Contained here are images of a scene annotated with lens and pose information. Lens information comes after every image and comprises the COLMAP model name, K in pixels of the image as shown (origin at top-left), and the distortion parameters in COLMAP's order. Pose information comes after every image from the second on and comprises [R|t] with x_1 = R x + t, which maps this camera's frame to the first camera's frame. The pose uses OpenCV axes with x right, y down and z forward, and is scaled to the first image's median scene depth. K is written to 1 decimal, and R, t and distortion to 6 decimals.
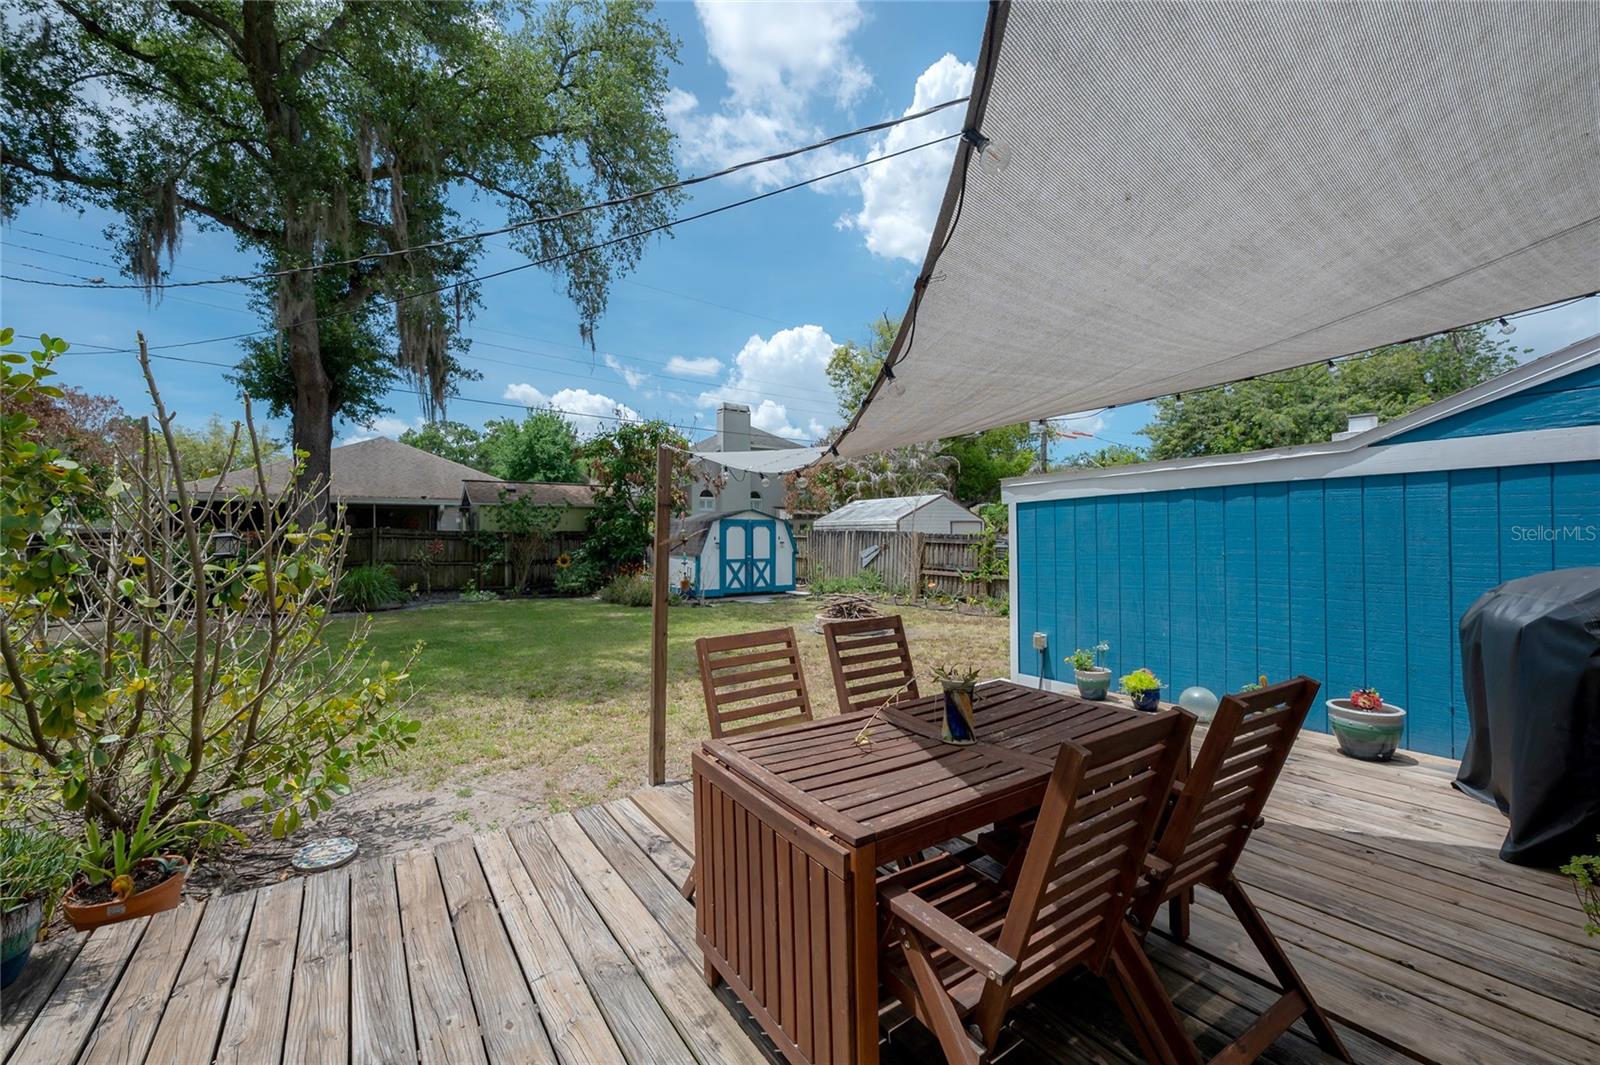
lens RADIAL K [[633.0, 0, 803.3], [0, 633.0, 533.6], [0, 0, 1]] dist [-0.007822, 0.000910]
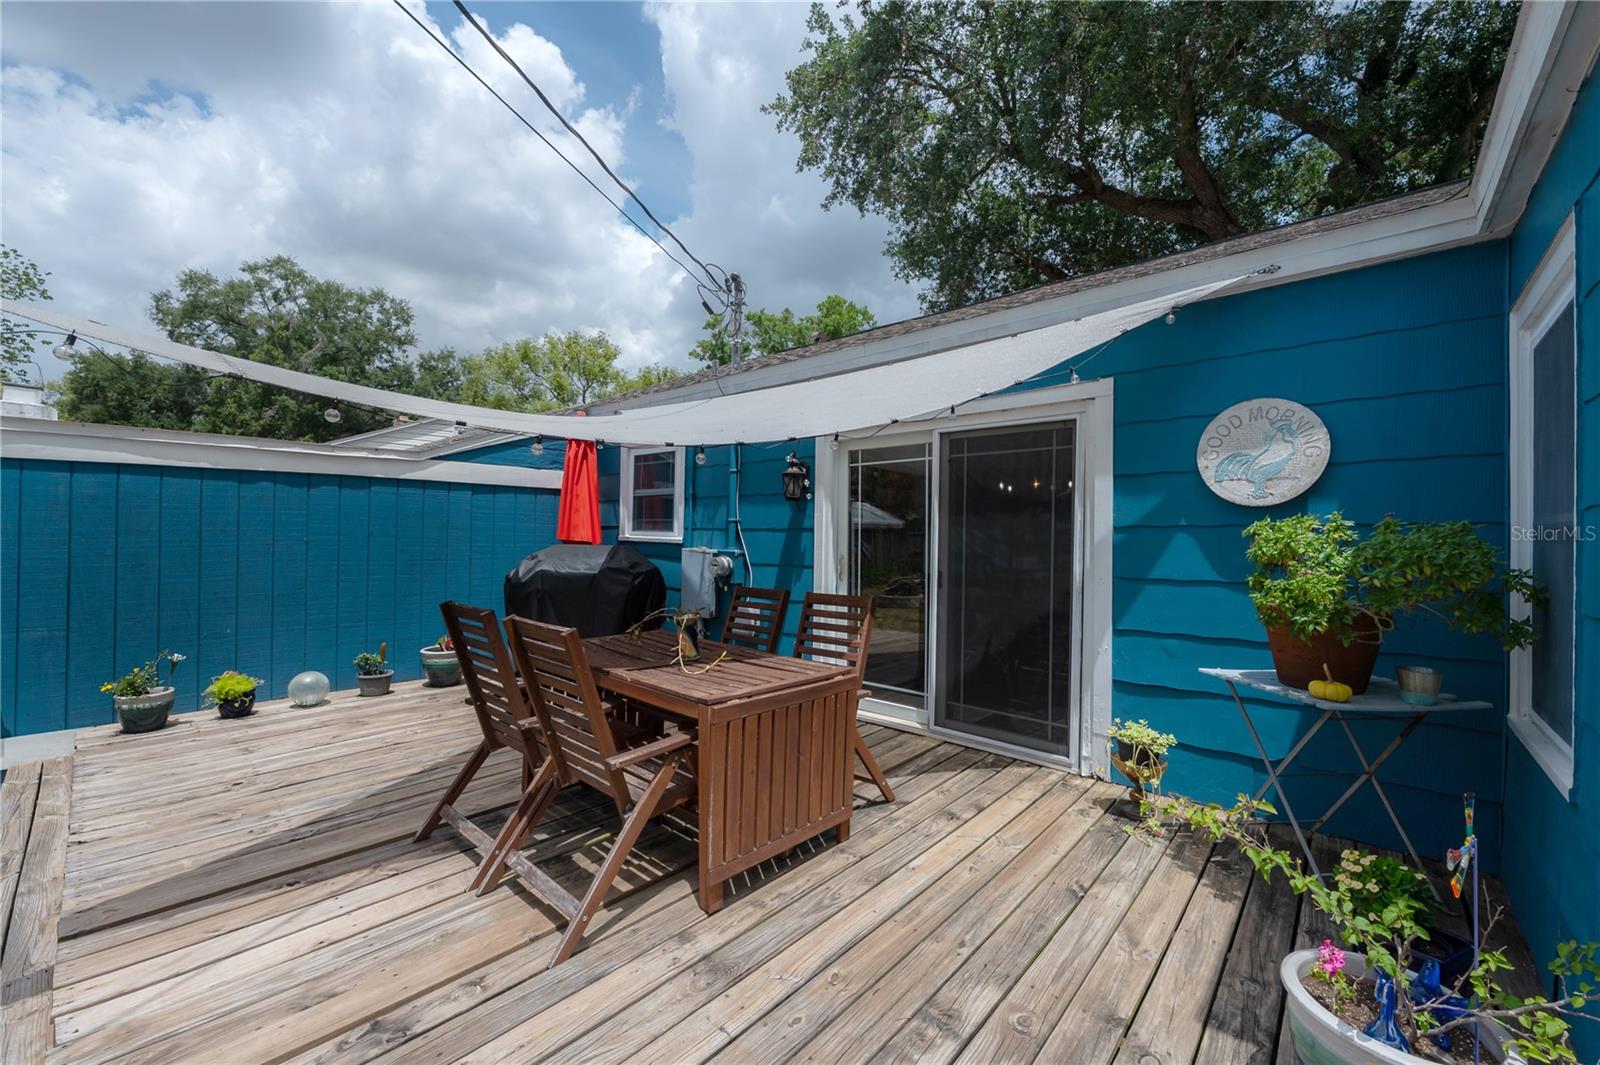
lens RADIAL K [[633.0, 0, 801.5], [0, 633.0, 535.7], [0, 0, 1]] dist [-0.007822, 0.000910]
pose [[-0.228154, 0.009951, 0.973574, -0.142447], [-0.019173, 0.999708, -0.014712, 0.006938], [-0.973436, -0.022022, -0.227897, 0.124905]]
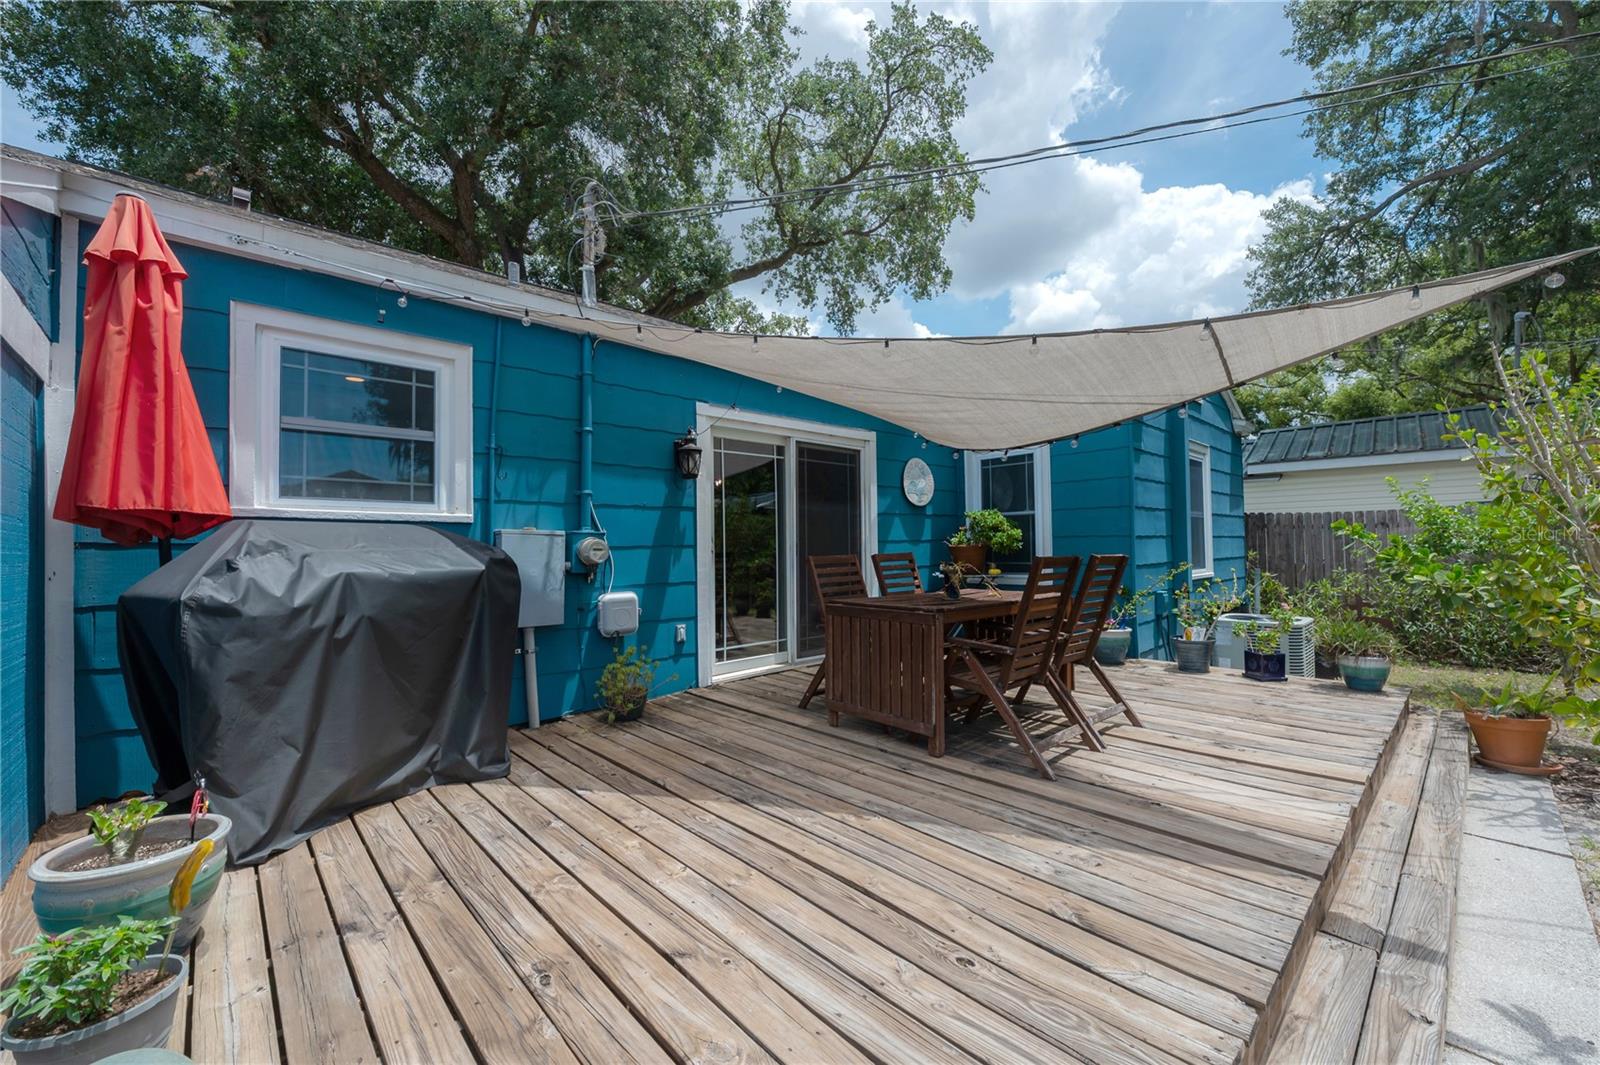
lens RADIAL K [[633.0, 0, 805.6], [0, 633.0, 535.5], [0, 0, 1]] dist [-0.007822, 0.000910]
pose [[-0.990820, 0.020566, -0.133617, 0.109032], [0.024048, 0.999411, -0.024493, 0.019480], [0.133034, -0.027481, -0.990730, 0.332045]]
